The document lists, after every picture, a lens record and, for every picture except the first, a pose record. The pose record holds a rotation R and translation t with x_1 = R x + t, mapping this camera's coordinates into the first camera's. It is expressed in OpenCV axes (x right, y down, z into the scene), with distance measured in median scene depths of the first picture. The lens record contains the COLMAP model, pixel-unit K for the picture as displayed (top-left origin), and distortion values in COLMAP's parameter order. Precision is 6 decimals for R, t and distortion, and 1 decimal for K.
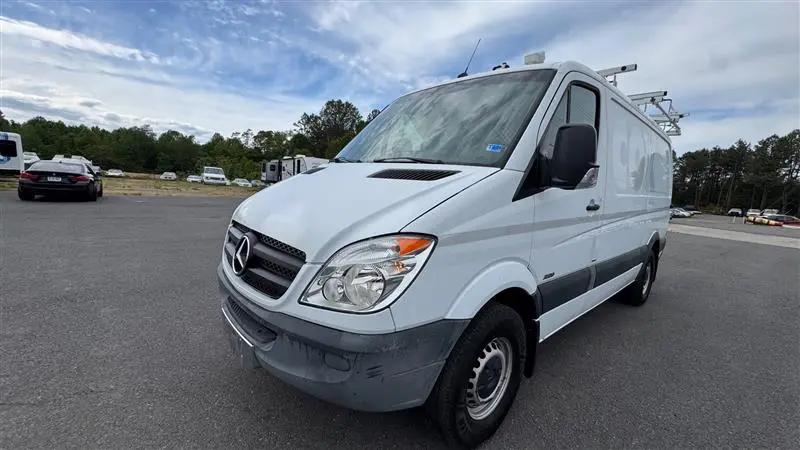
lens RADIAL K [[320.3, 0, 401.8], [0, 320.3, 223.8], [0, 0, 1]] dist [-0.002804, -0.000024]
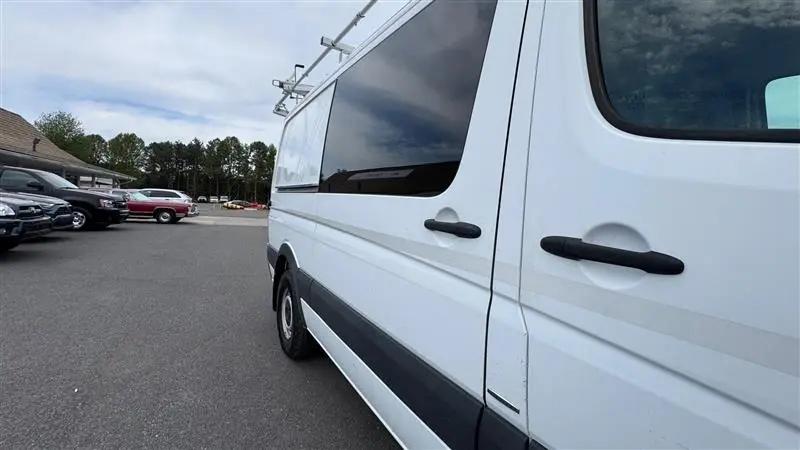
lens RADIAL K [[320.3, 0, 401.8], [0, 320.3, 223.8], [0, 0, 1]] dist [-0.002804, -0.000024]
pose [[0.175773, -0.111793, 0.978062, -0.008224], [0.076878, 0.992056, 0.099577, -0.007391], [-0.981424, 0.057688, 0.182971, 0.055502]]
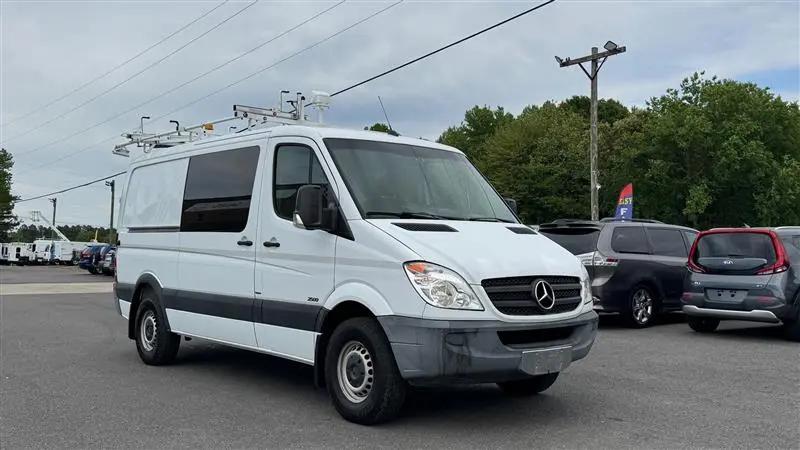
lens RADIAL K [[750.8, 0, 405.1], [0, 750.8, 224.3], [0, 0, 1]] dist [0.172616, -0.401756]
pose [[0.035830, -0.036071, 0.998707, -0.085188], [0.118465, 0.992455, 0.031595, -0.008537], [-0.992312, 0.117180, 0.039833, 0.032642]]
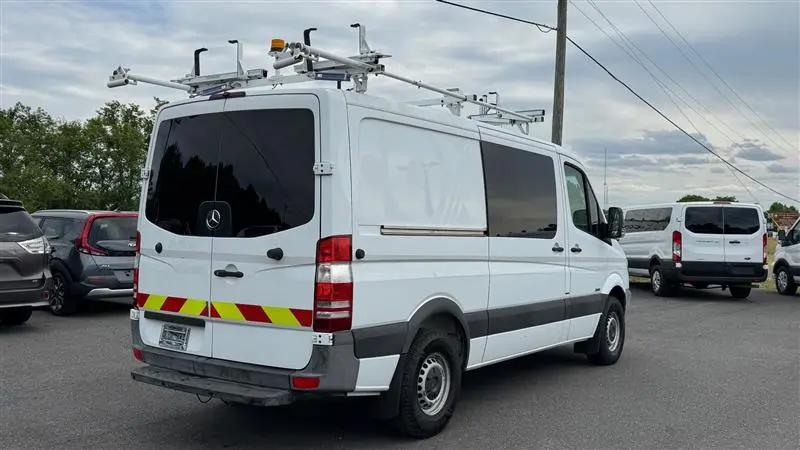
lens RADIAL K [[750.8, 0, 405.1], [0, 750.8, 224.3], [0, 0, 1]] dist [0.172616, -0.401756]
pose [[-0.973379, -0.090633, -0.210519, 0.045399], [-0.114516, 0.987946, 0.104157, -0.016748], [0.198541, 0.125492, -0.972025, 0.146102]]
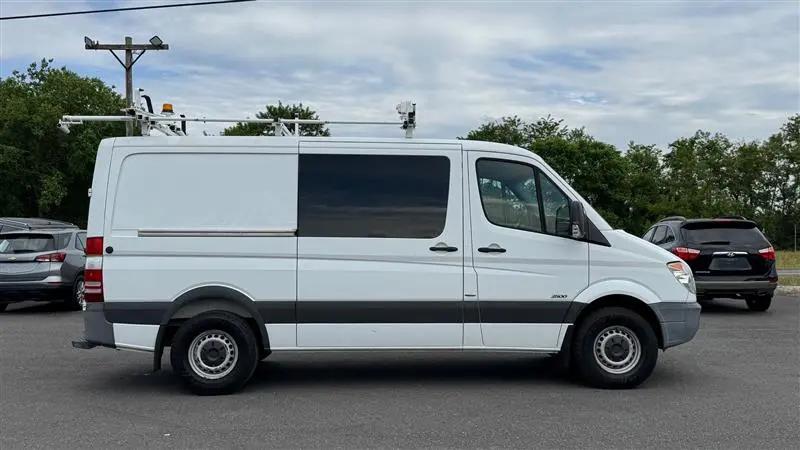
lens RADIAL K [[750.8, 0, 405.1], [0, 750.8, 224.3], [0, 0, 1]] dist [0.172616, -0.401756]
pose [[-0.760965, -0.052033, 0.646703, -0.052052], [0.031707, 0.992605, 0.117172, -0.020051], [-0.648018, 0.109669, -0.753688, 0.130156]]
